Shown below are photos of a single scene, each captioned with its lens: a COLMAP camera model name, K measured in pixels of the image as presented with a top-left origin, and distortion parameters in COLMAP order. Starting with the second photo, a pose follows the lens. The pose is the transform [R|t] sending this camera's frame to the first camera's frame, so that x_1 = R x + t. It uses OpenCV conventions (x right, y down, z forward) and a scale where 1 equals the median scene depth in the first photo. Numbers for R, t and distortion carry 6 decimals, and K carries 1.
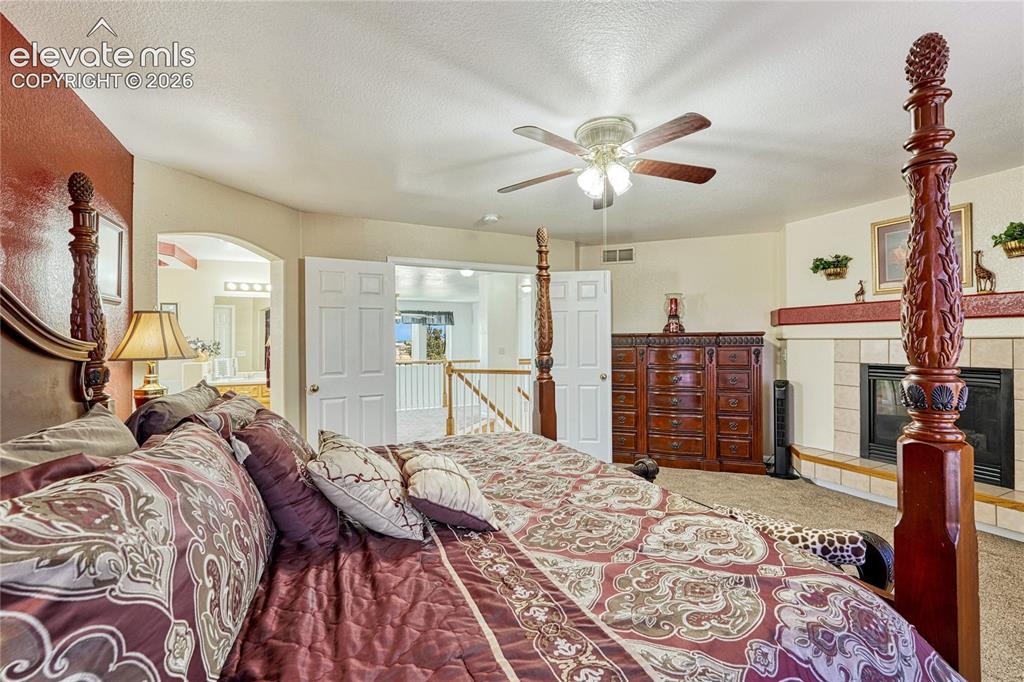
lens RADIAL K [[433.7, 0, 512.2], [0, 433.7, 337.7], [0, 0, 1]] dist [0.000467, 0.000165]
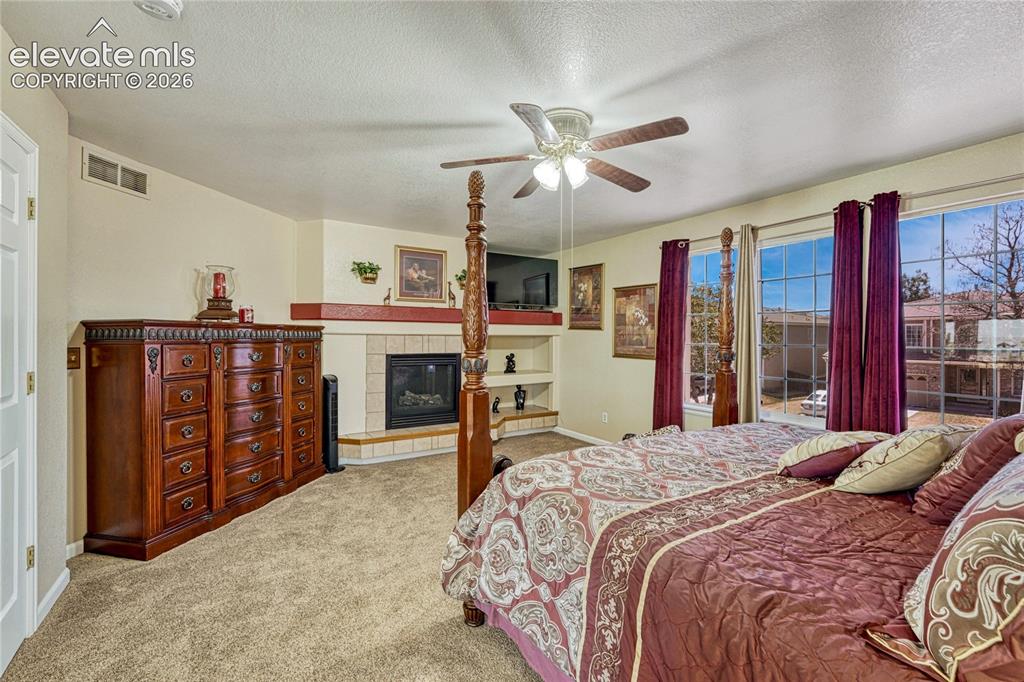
lens RADIAL K [[433.7, 0, 512.2], [0, 433.7, 337.7], [0, 0, 1]] dist [0.000467, 0.000165]
pose [[-0.111255, -0.000853, 0.993792, -0.451574], [-0.016155, 0.999869, -0.000950, 0.006370], [-0.993661, -0.016160, -0.111254, 0.739991]]
